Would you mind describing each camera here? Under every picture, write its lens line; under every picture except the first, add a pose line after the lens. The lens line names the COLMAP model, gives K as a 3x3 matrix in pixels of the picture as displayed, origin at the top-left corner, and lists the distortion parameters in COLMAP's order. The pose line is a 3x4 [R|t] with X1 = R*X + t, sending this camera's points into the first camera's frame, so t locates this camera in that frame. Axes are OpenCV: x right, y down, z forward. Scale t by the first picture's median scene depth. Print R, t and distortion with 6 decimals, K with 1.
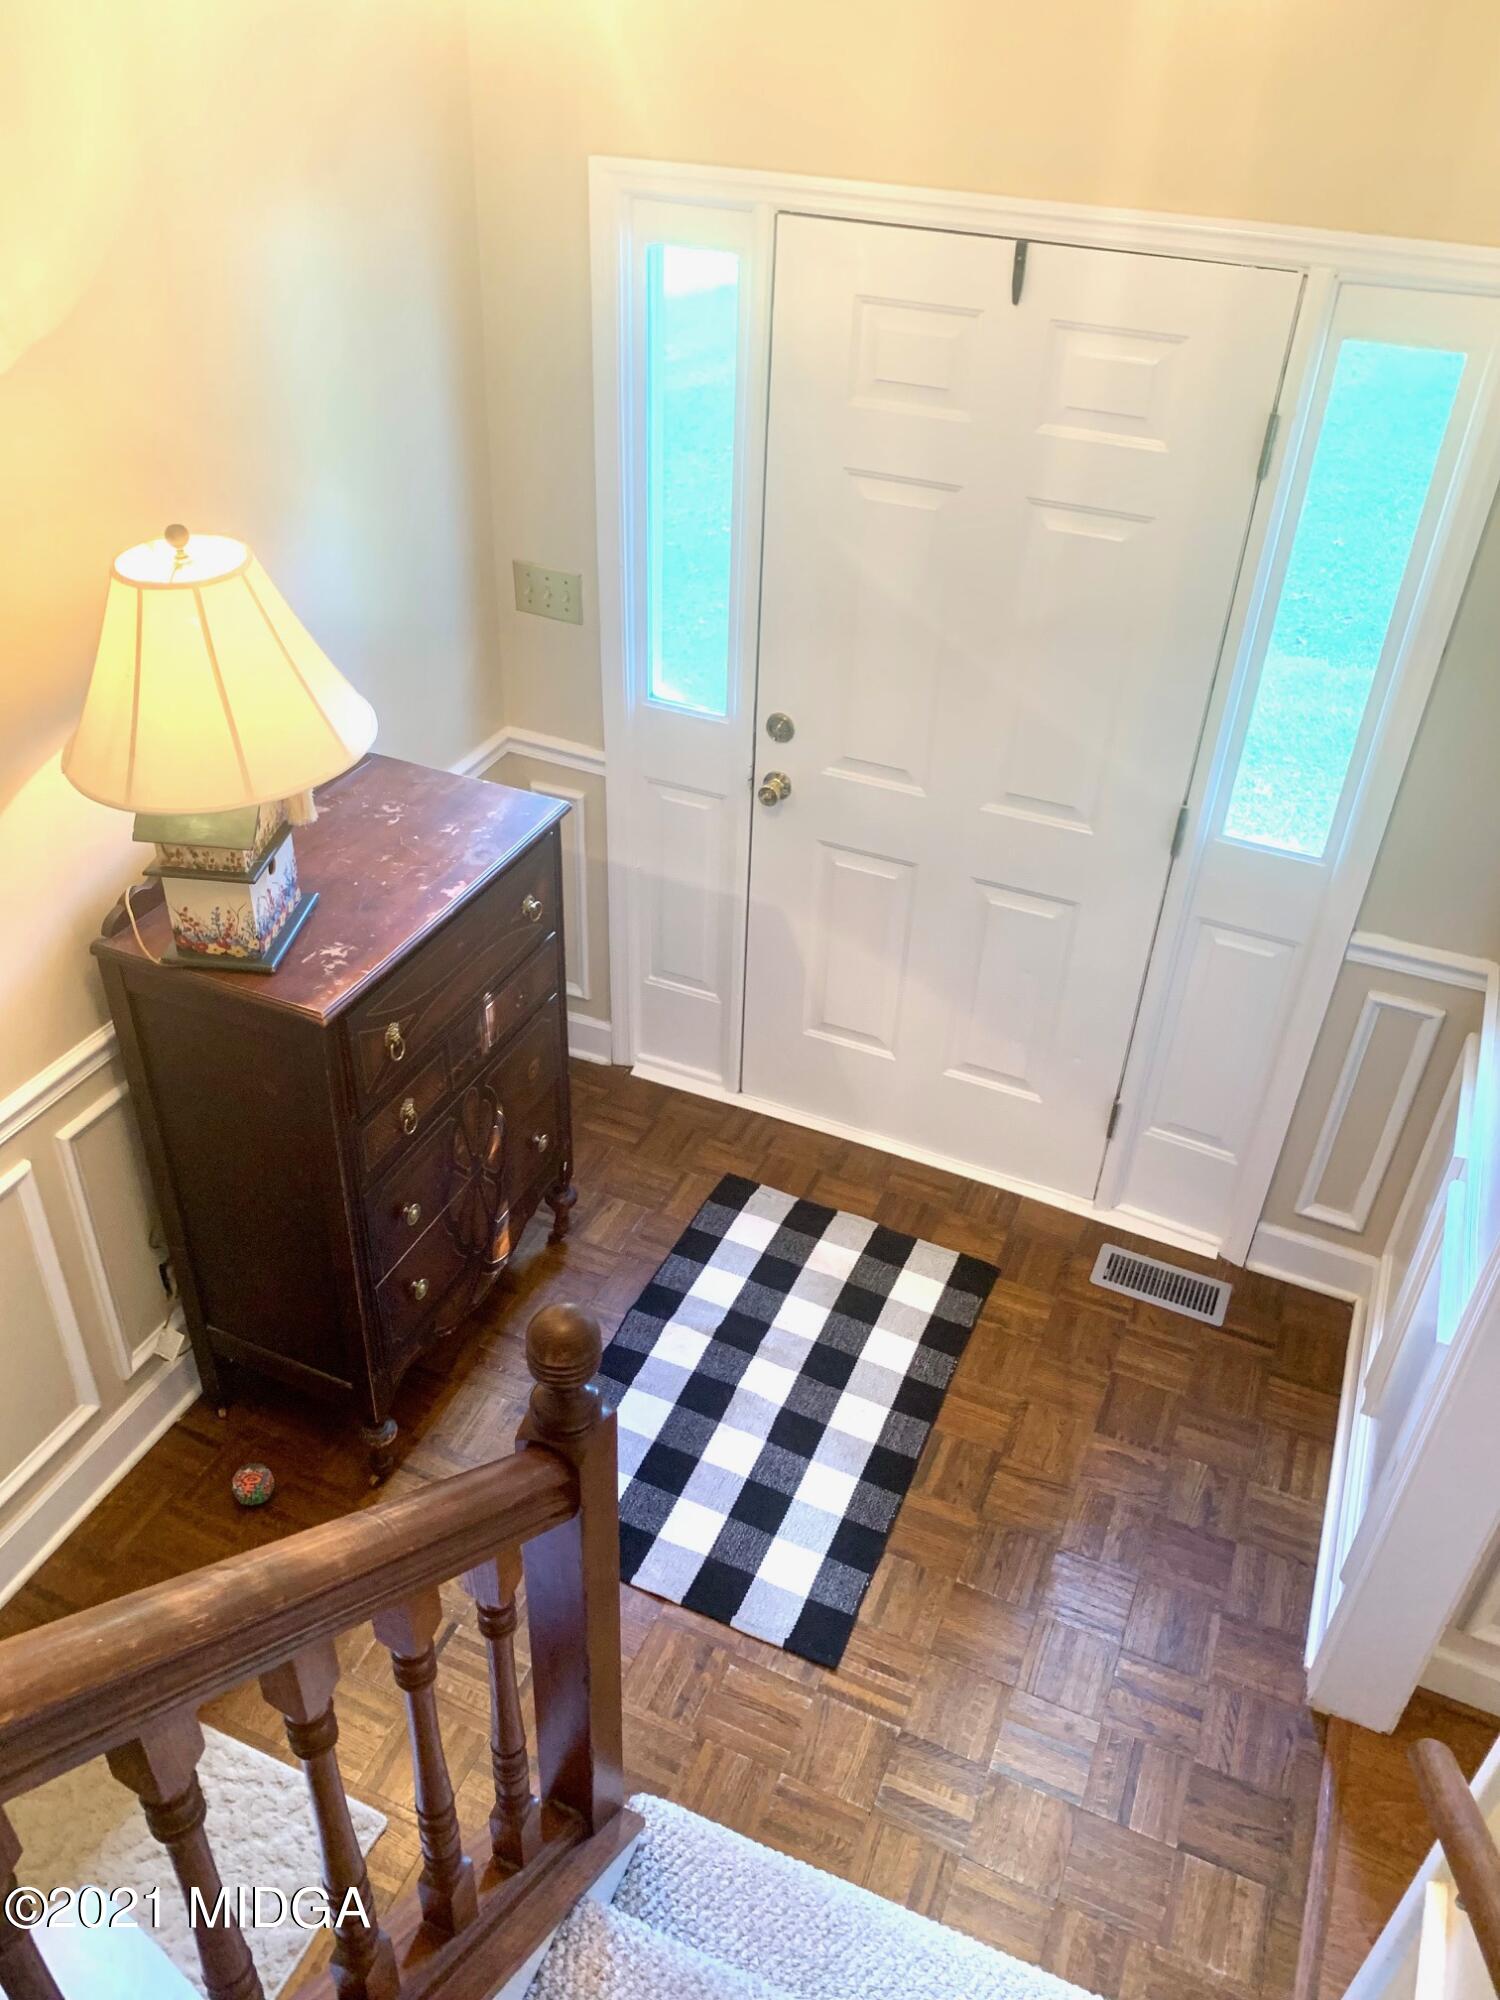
lens RADIAL K [[1515.6, 0, 717.9], [0, 1515.6, 937.2], [0, 0, 1]] dist [0.003574, -0.001148]
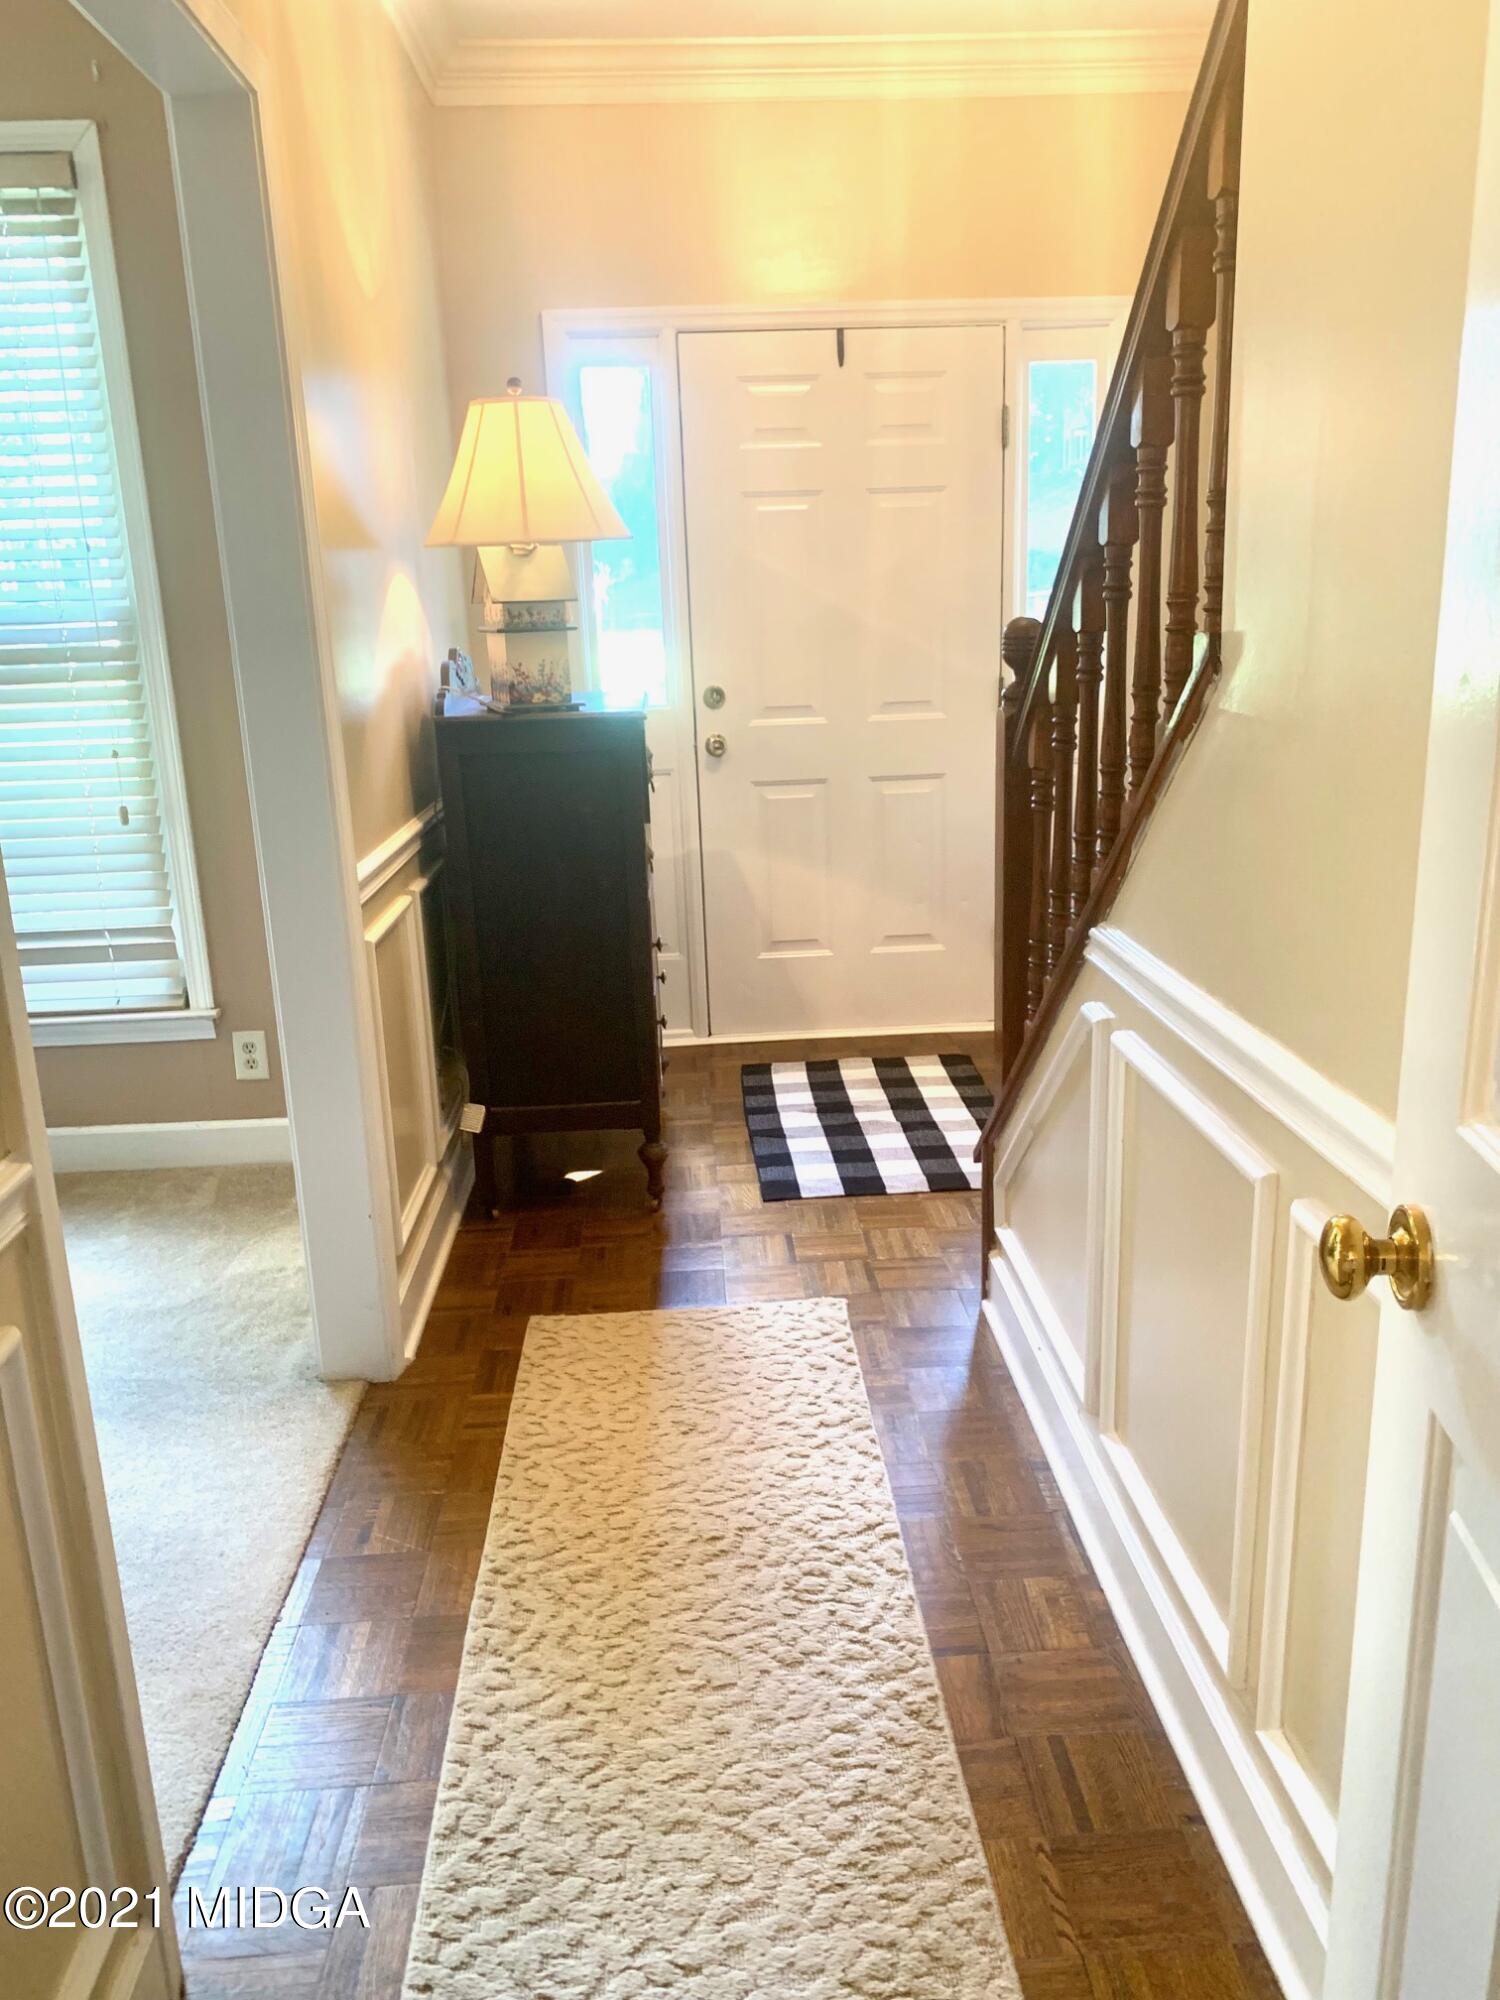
lens RADIAL K [[1515.6, 0, 755.6], [0, 1515.6, 1001.6], [0, 0, 1]] dist [0.003574, -0.001148]
pose [[0.883183, -0.178450, 0.433755, -0.599096], [0.309853, 0.916242, -0.253952, 0.498228], [-0.352107, 0.358686, 0.864503, -0.112209]]
